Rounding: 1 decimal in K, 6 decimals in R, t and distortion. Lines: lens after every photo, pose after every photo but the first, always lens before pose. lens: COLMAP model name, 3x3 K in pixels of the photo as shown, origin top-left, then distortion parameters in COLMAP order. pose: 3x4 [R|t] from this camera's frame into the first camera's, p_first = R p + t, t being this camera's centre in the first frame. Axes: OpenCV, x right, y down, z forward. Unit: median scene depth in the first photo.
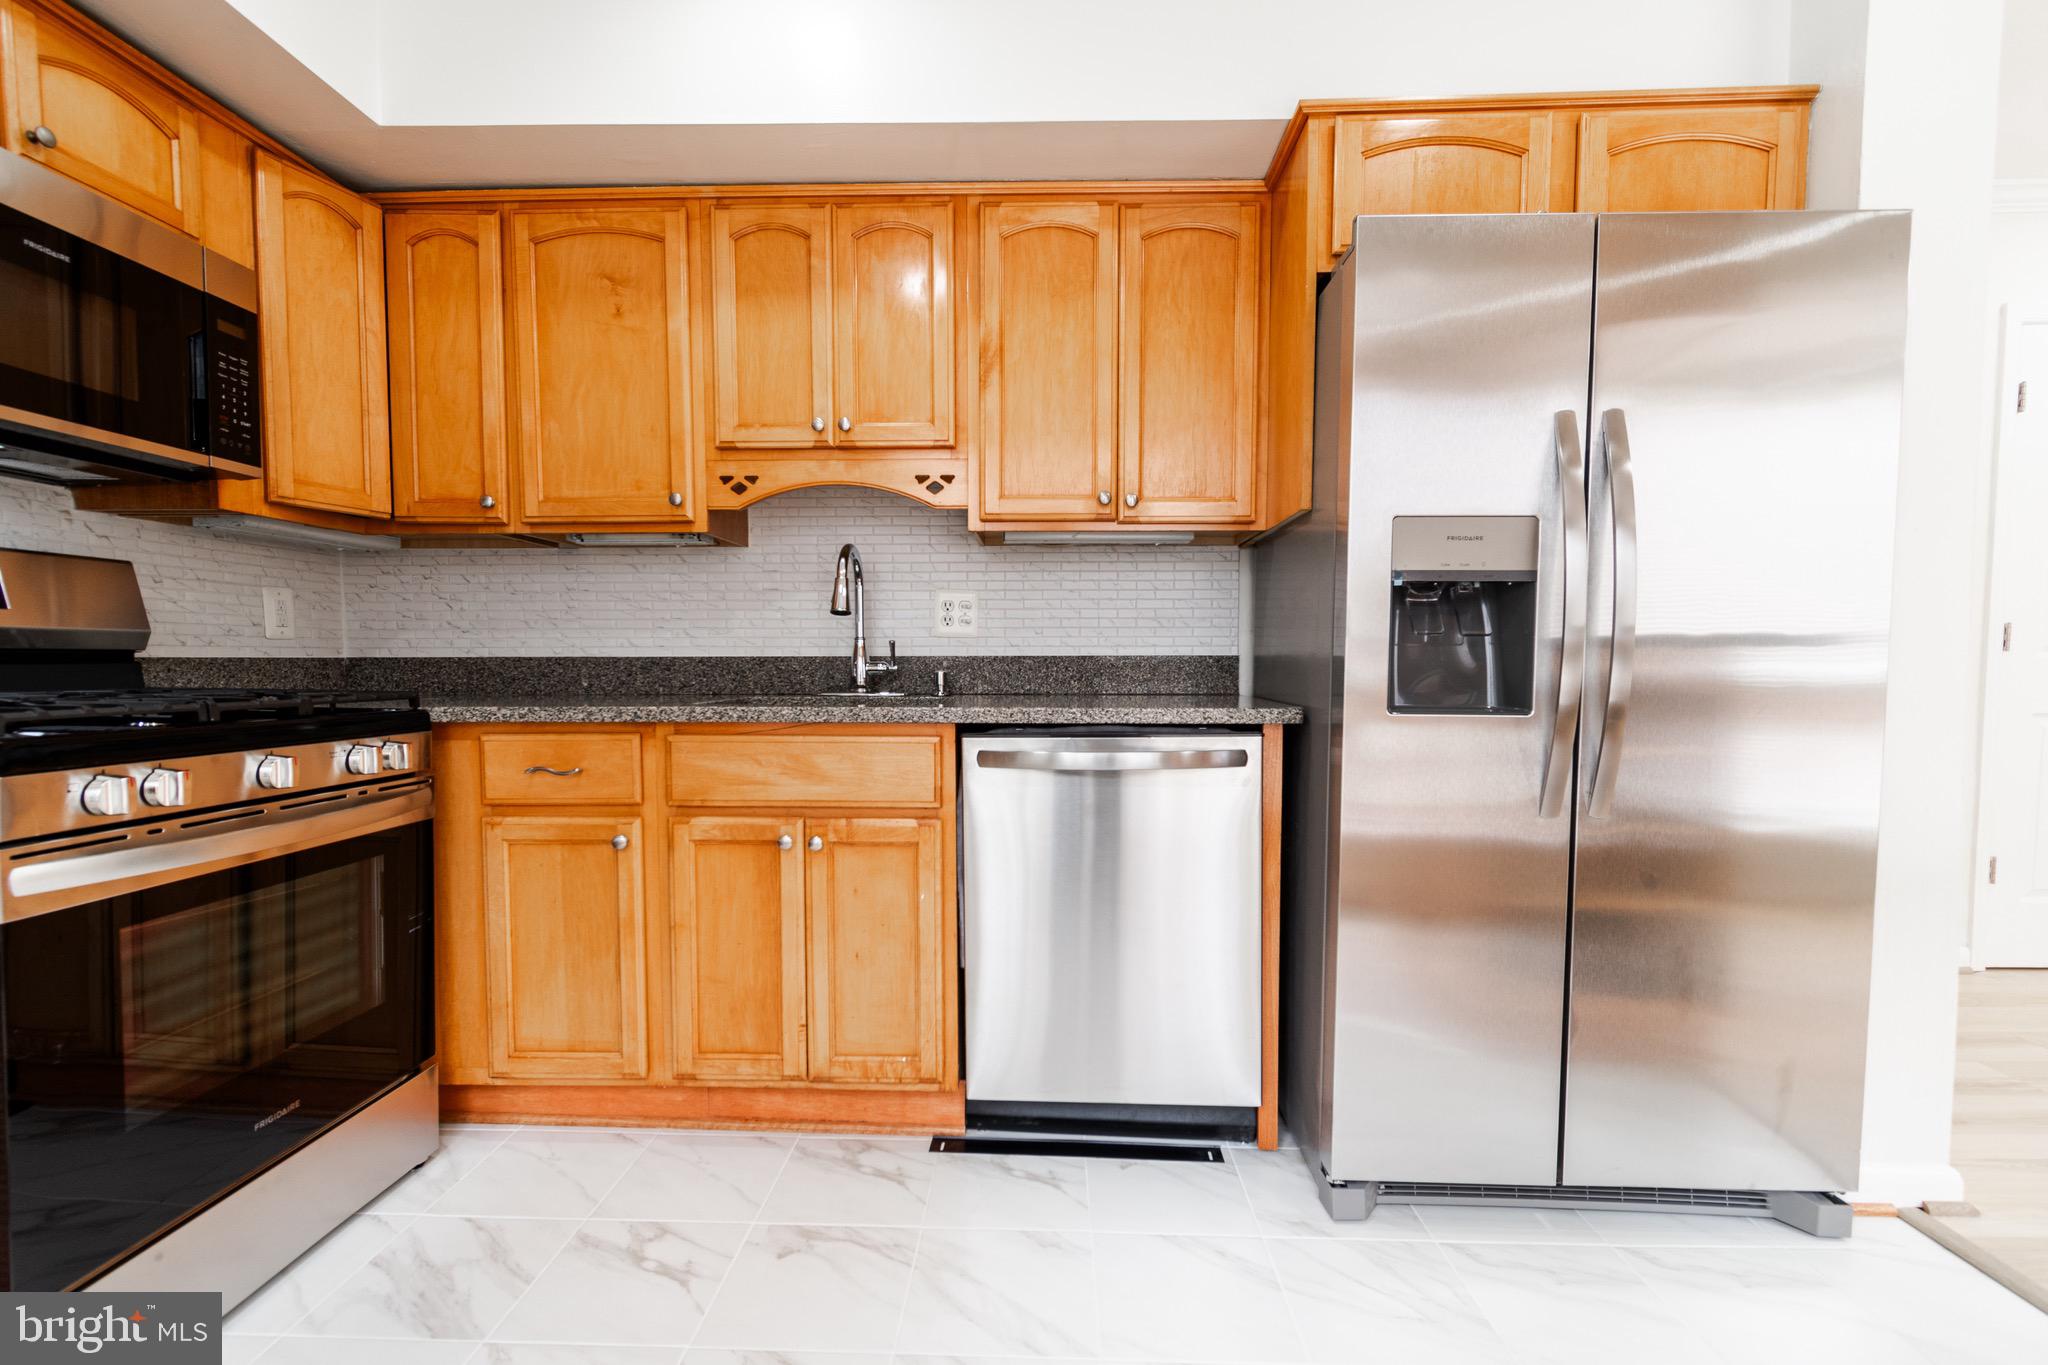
lens RADIAL K [[927.2, 0, 1027.4], [0, 927.2, 711.4], [0, 0, 1]] dist [0.002579, -0.001073]
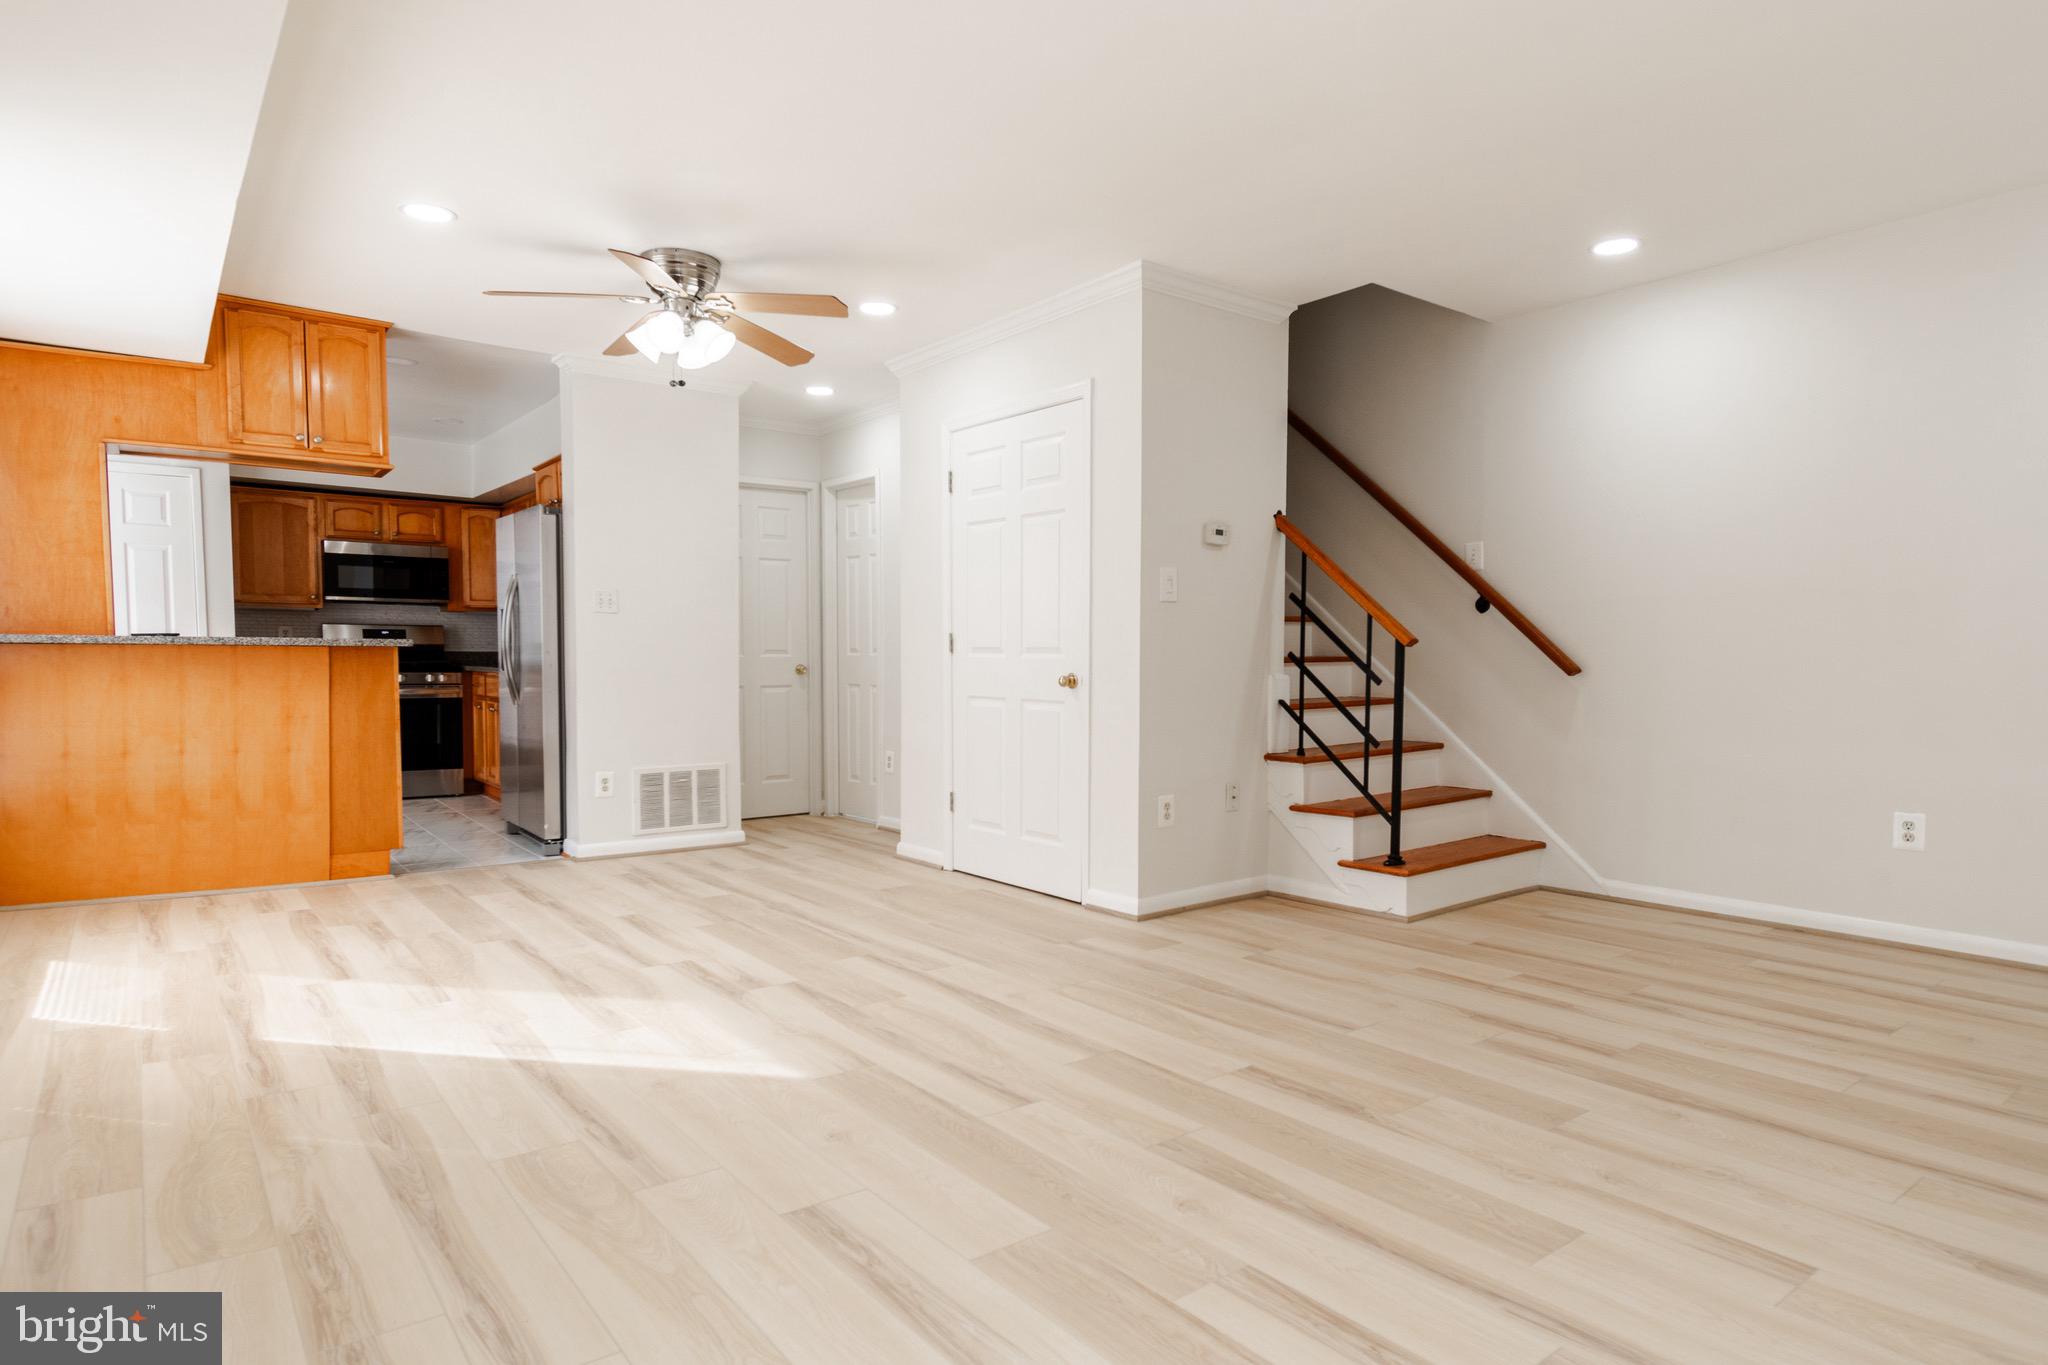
lens RADIAL K [[1155.3, 0, 1026.6], [0, 1155.3, 723.6], [0, 0, 1]] dist [0.004318, -0.002900]
pose [[0.628954, 0.052895, -0.775641, 3.931621], [-0.048985, 0.998397, 0.028364, -0.014874], [0.775898, 0.020155, 0.630536, -0.093813]]
